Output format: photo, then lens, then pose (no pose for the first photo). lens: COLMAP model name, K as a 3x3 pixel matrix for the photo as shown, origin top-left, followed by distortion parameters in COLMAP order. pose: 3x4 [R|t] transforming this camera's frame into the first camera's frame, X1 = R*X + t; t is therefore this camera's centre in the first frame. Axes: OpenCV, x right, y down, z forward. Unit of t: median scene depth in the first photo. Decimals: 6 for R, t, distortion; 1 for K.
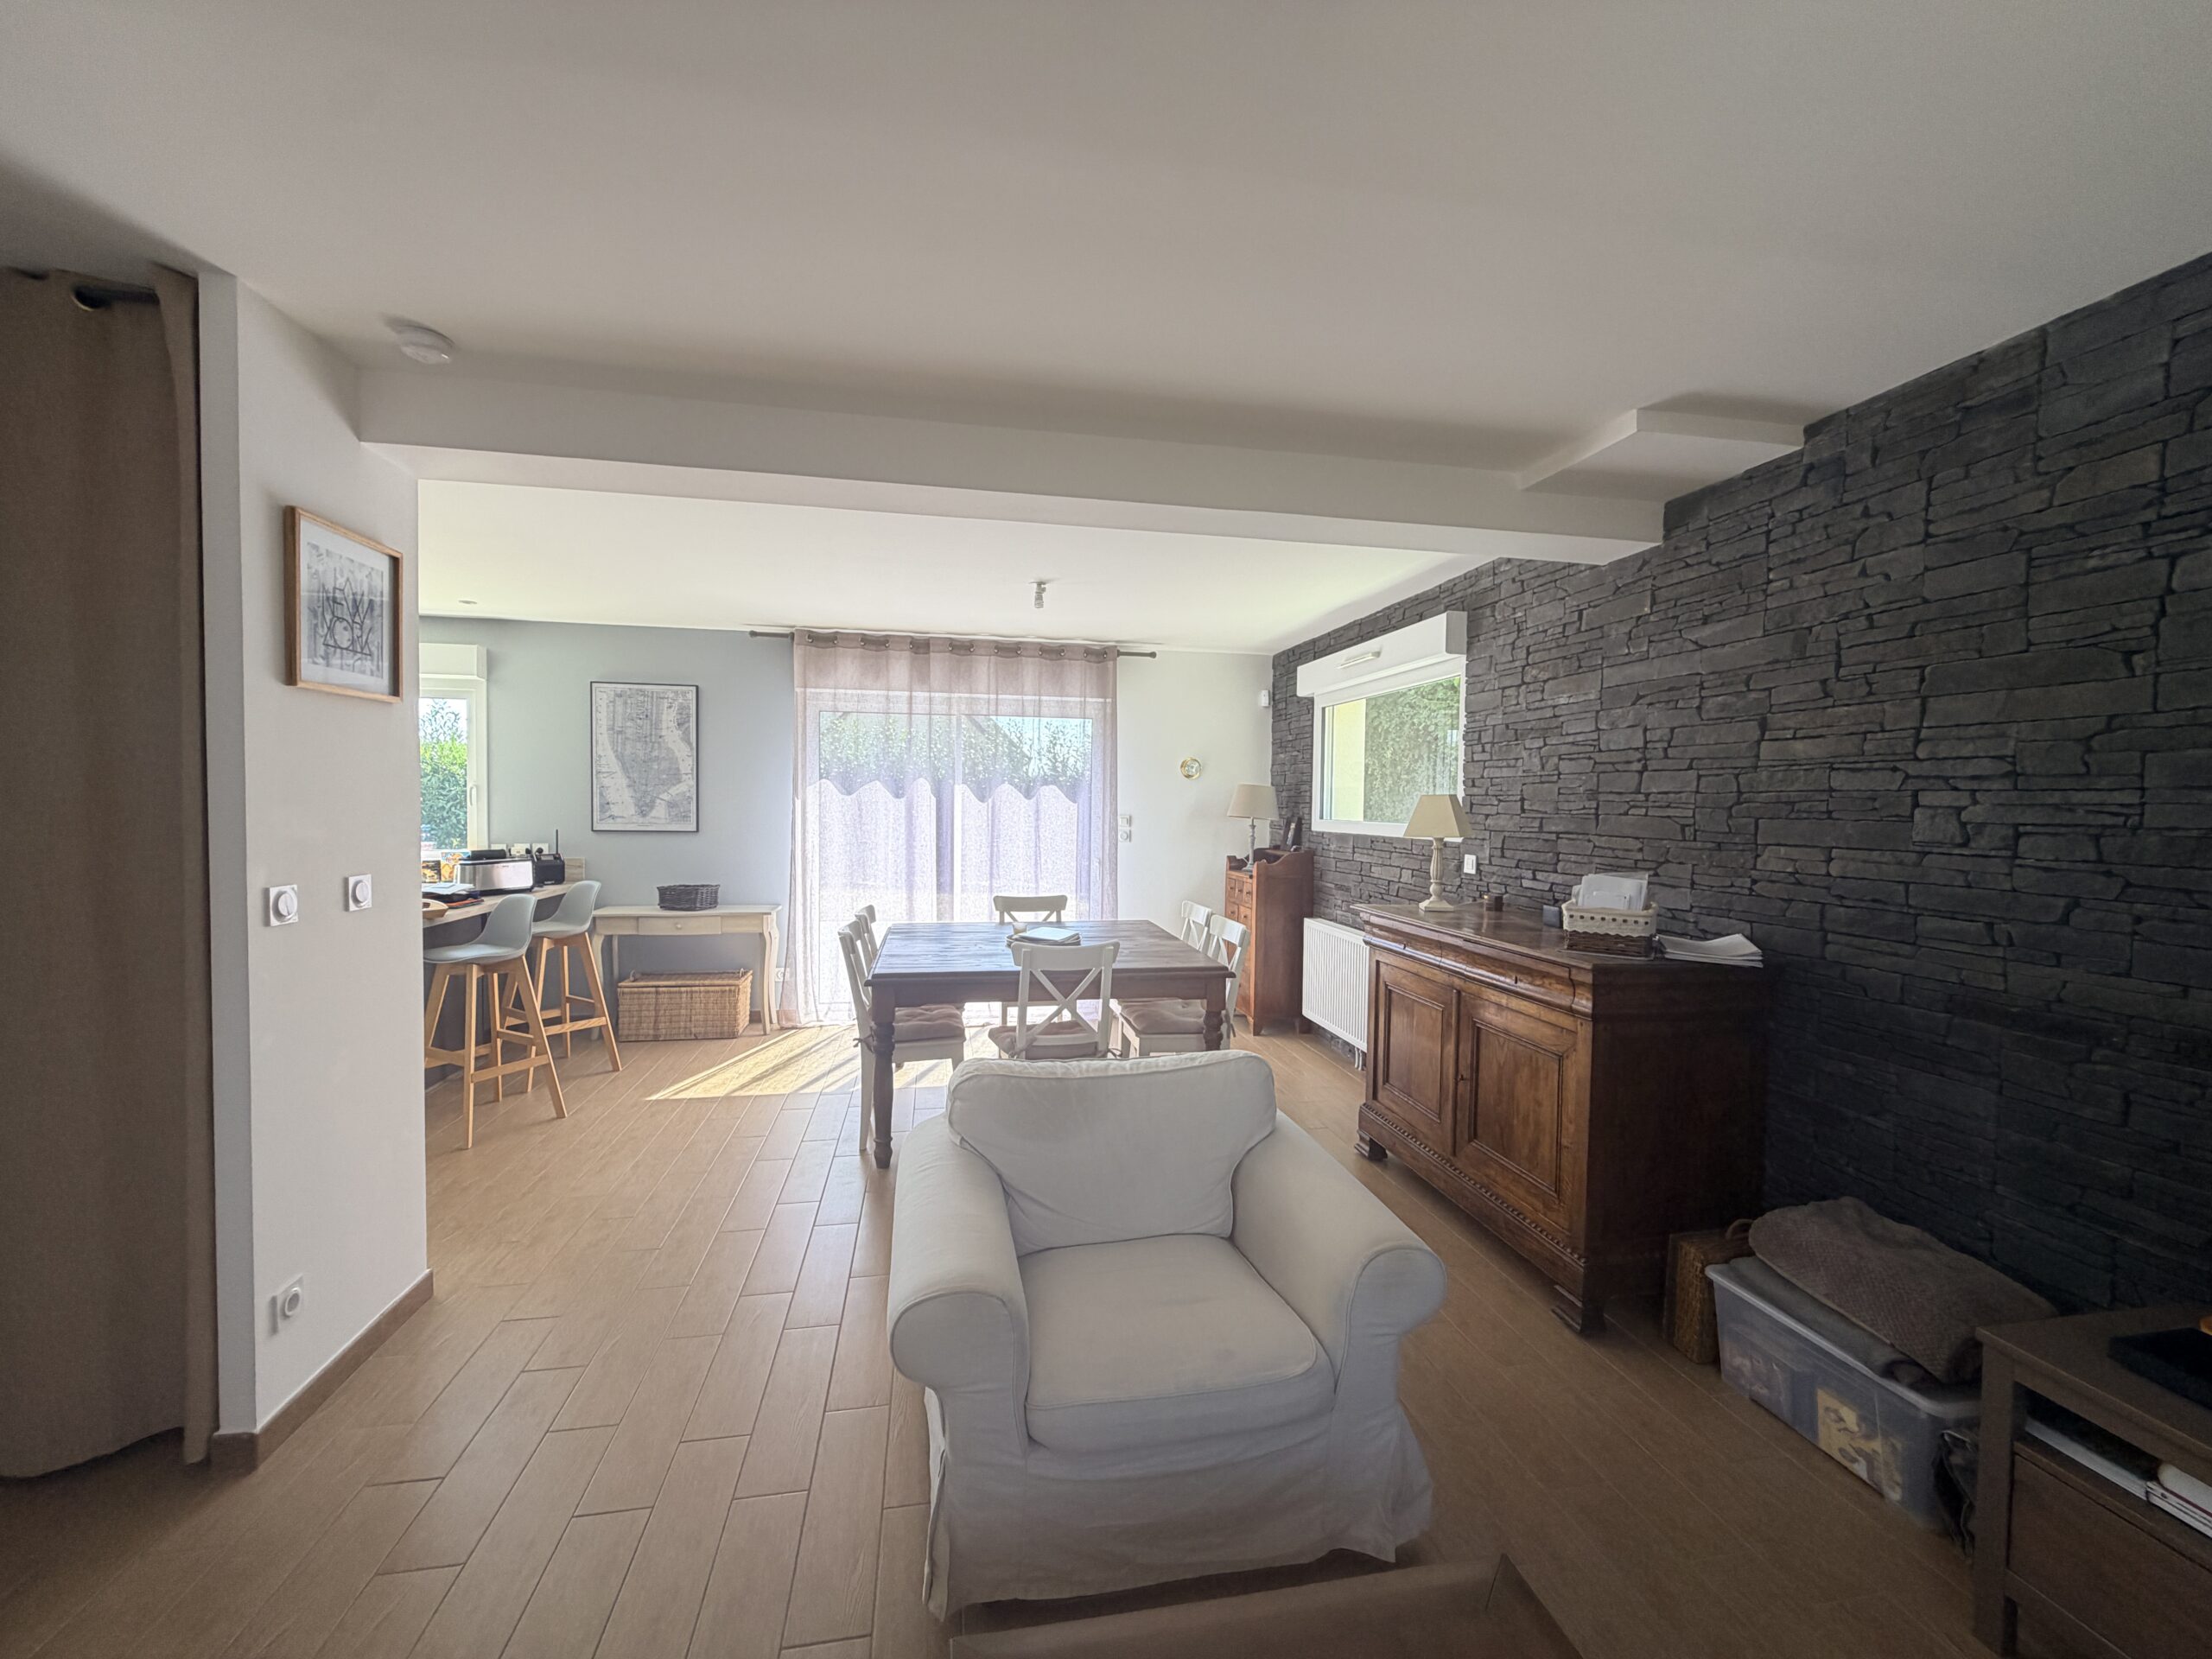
lens RADIAL K [[891.1, 0, 1094.2], [0, 891.1, 838.3], [0, 0, 1]] dist [-0.000495, -0.000221]
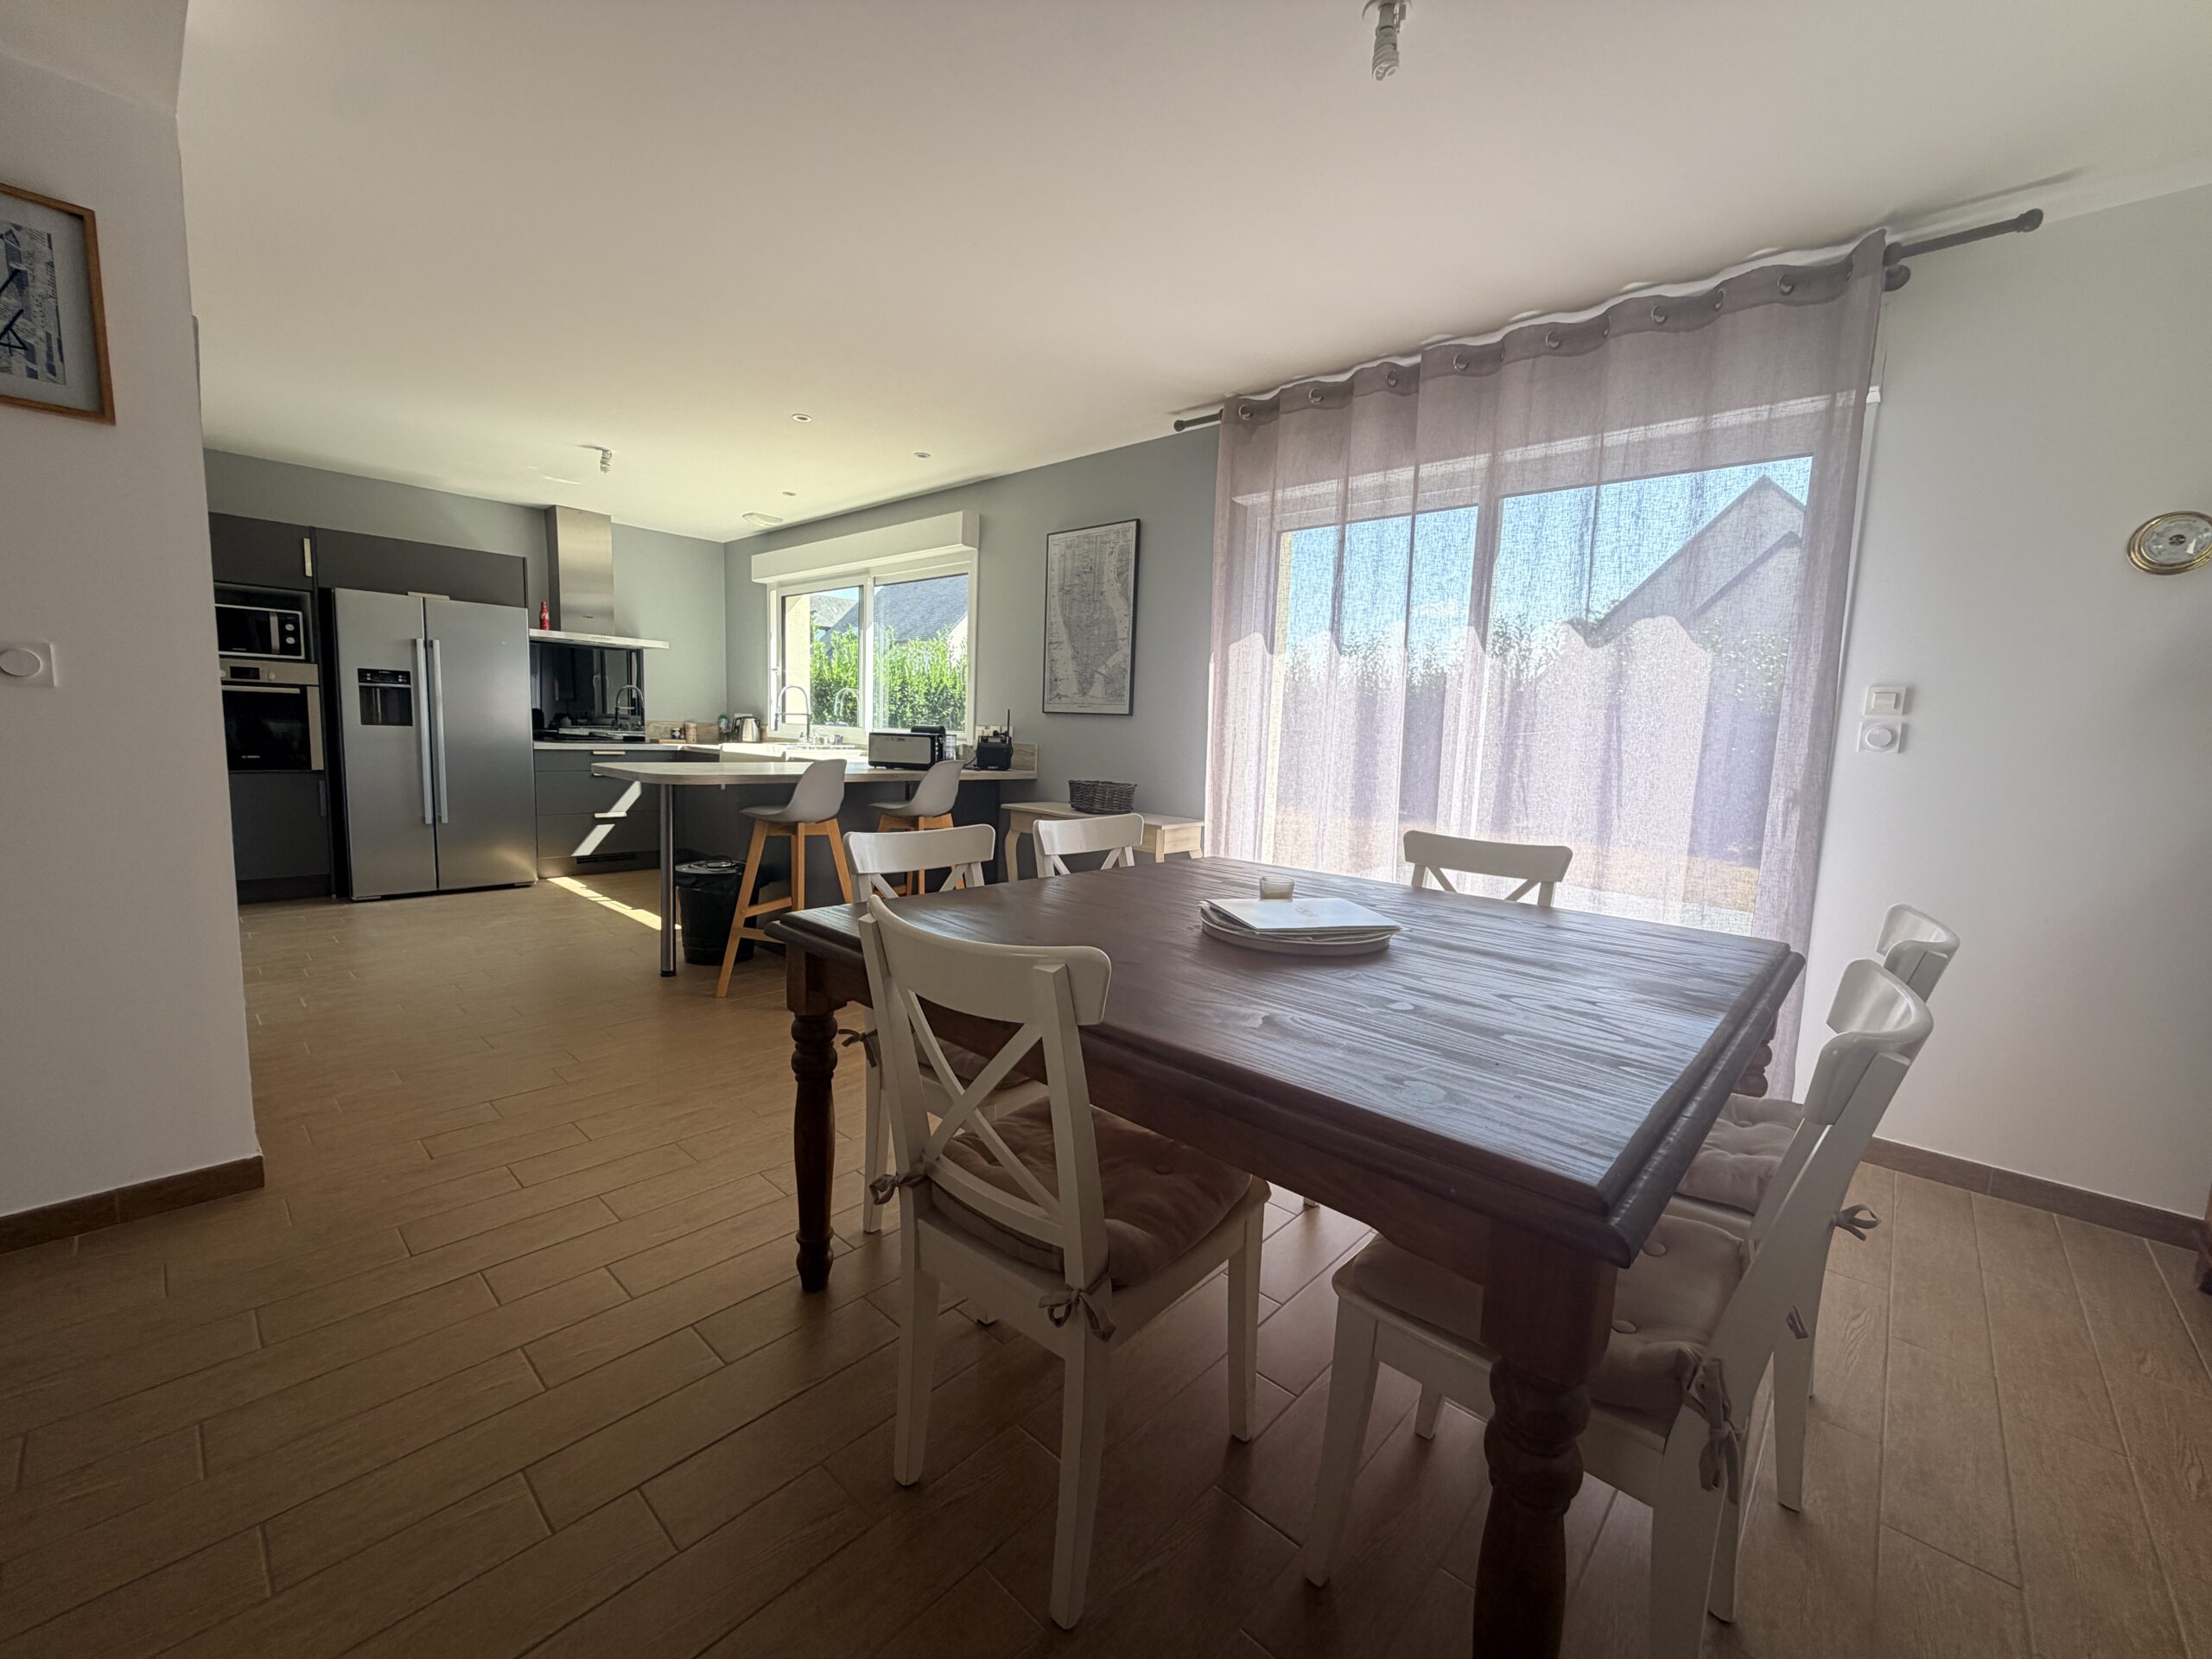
lens RADIAL K [[881.7, 0, 1104.3], [0, 881.7, 835.1], [0, 0, 1]] dist [0.000093, -0.000101]
pose [[0.604008, 0.105776, -0.789928, 0.157153], [-0.065447, 0.994389, 0.083111, 0.034655], [0.794286, 0.001499, 0.607542, 0.531689]]
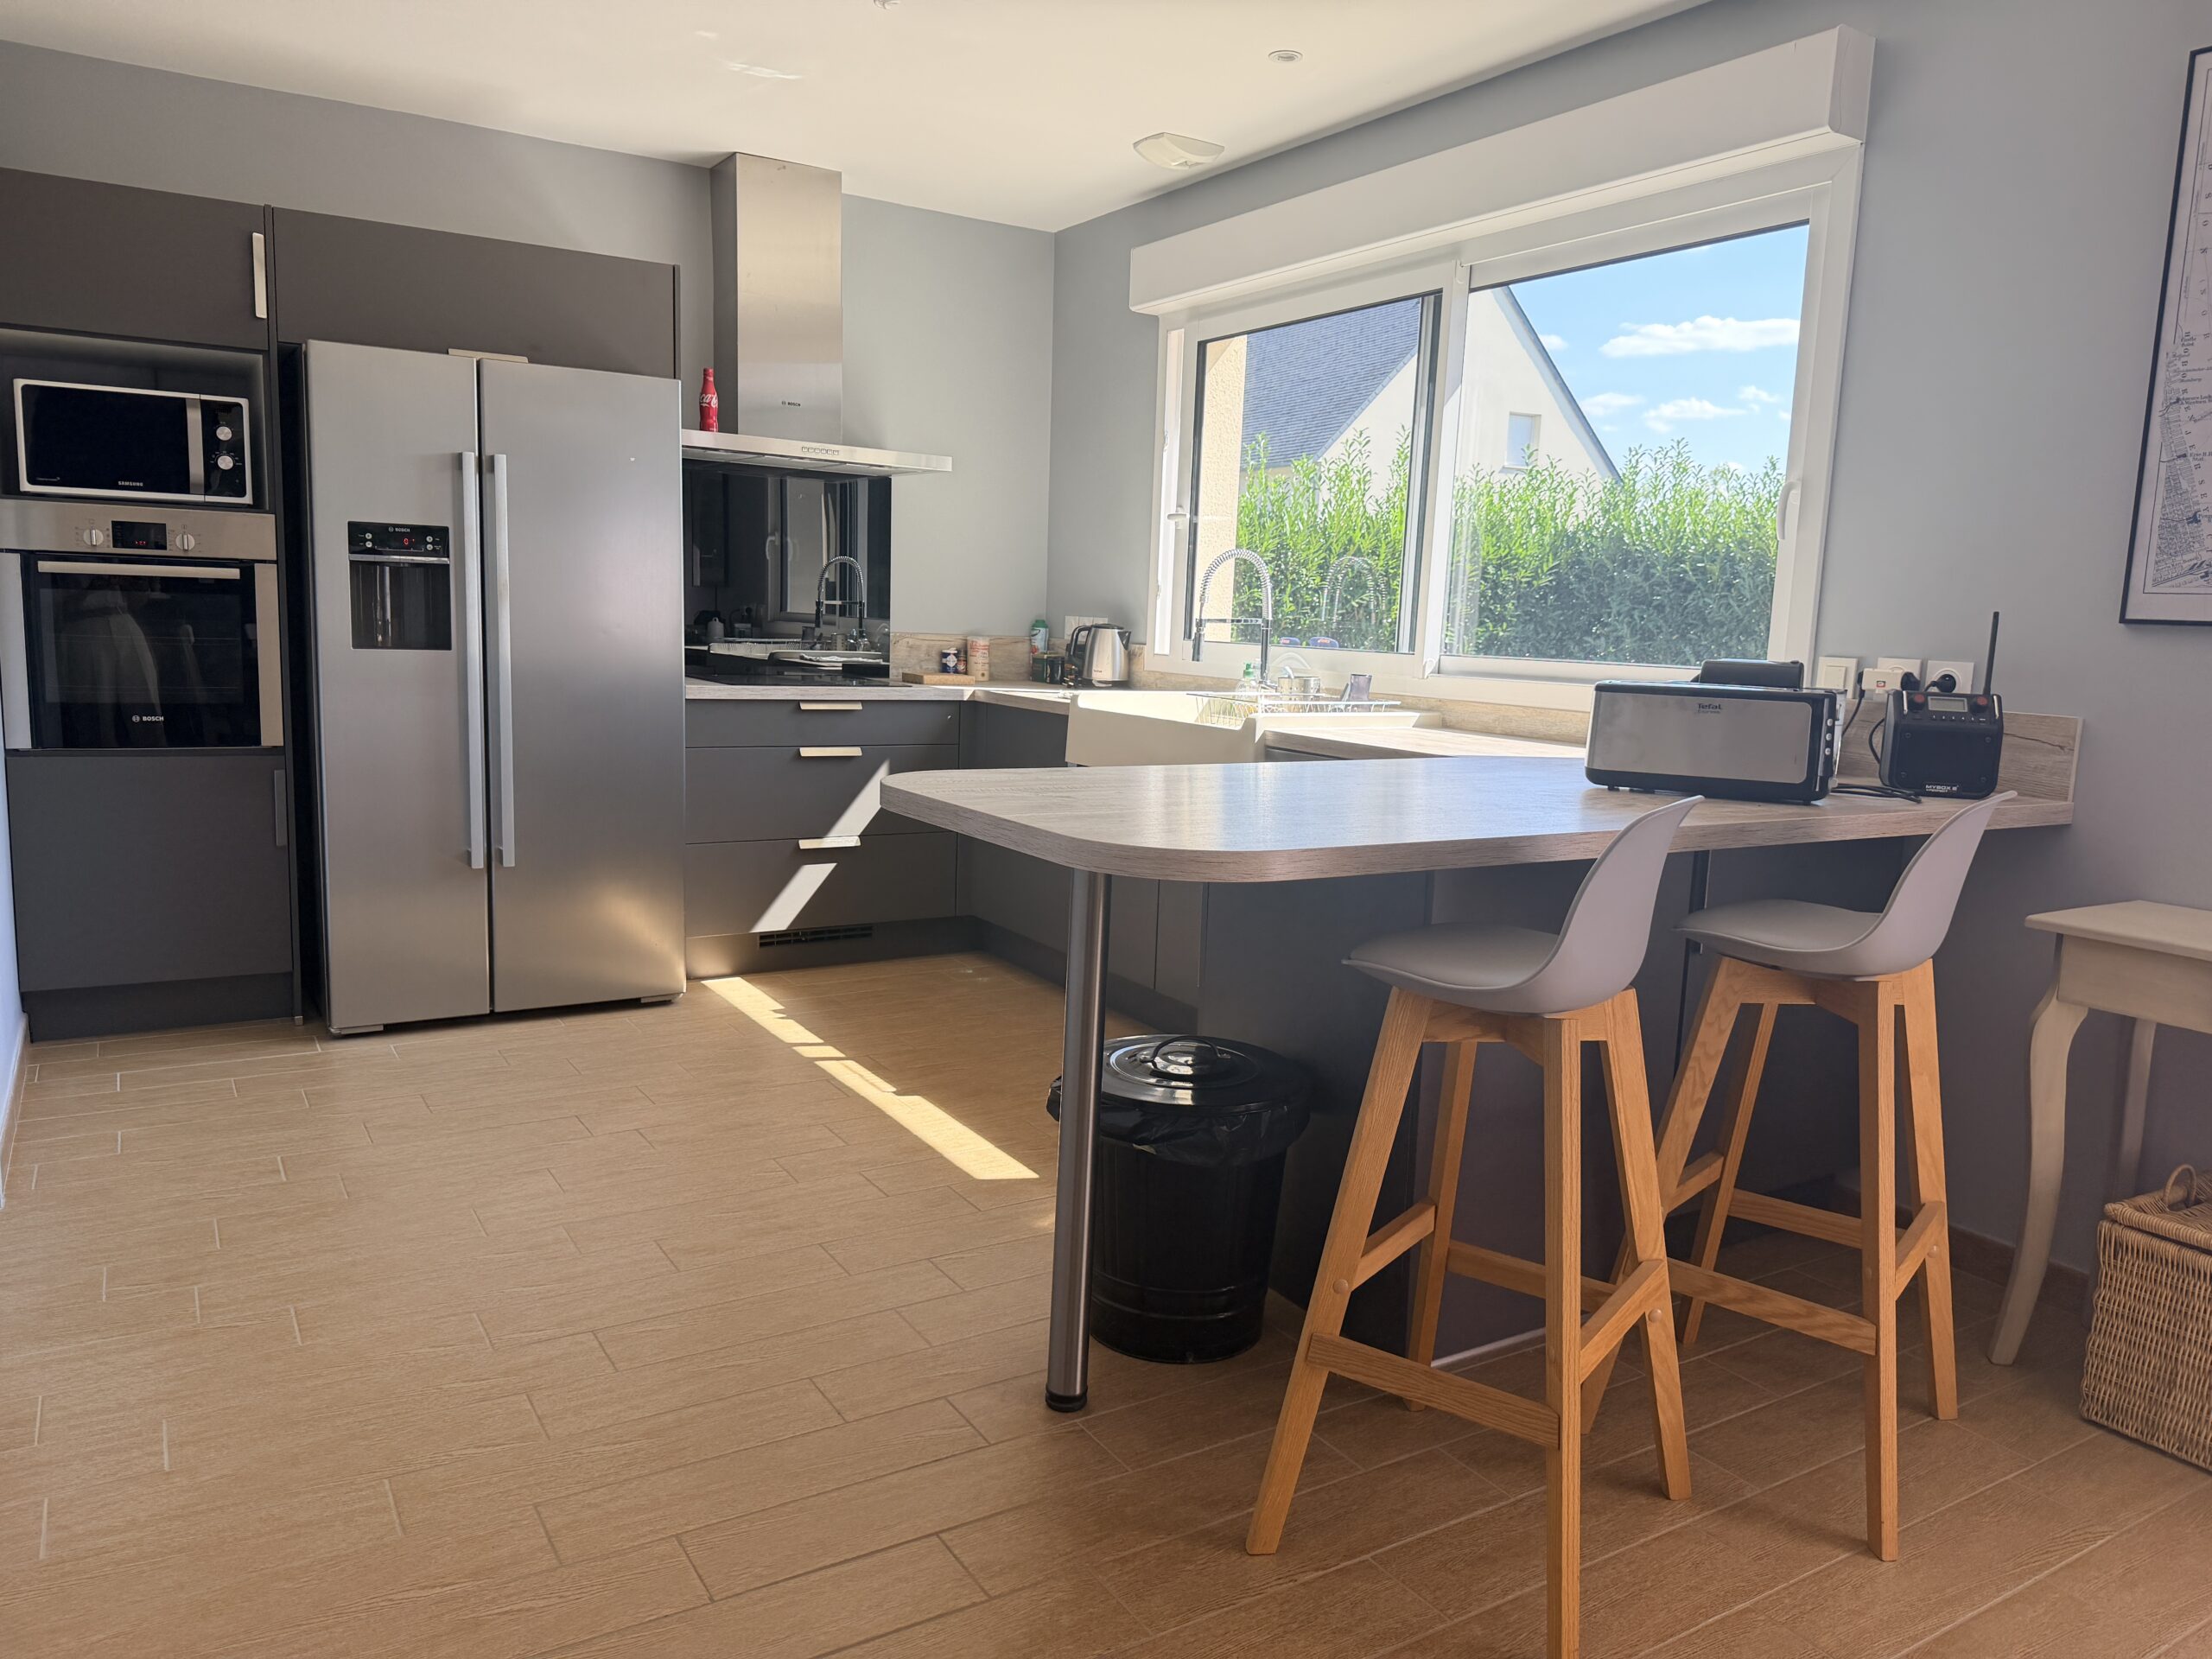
lens RADIAL K [[1545.0, 0, 1117.3], [0, 1545.0, 850.5], [0, 0, 1]] dist [0.088247, -0.140155]
pose [[0.373042, 0.142726, -0.916771, -0.225695], [-0.072618, 0.989558, 0.124509, 0.024149], [0.924968, 0.020127, 0.379511, 0.529470]]
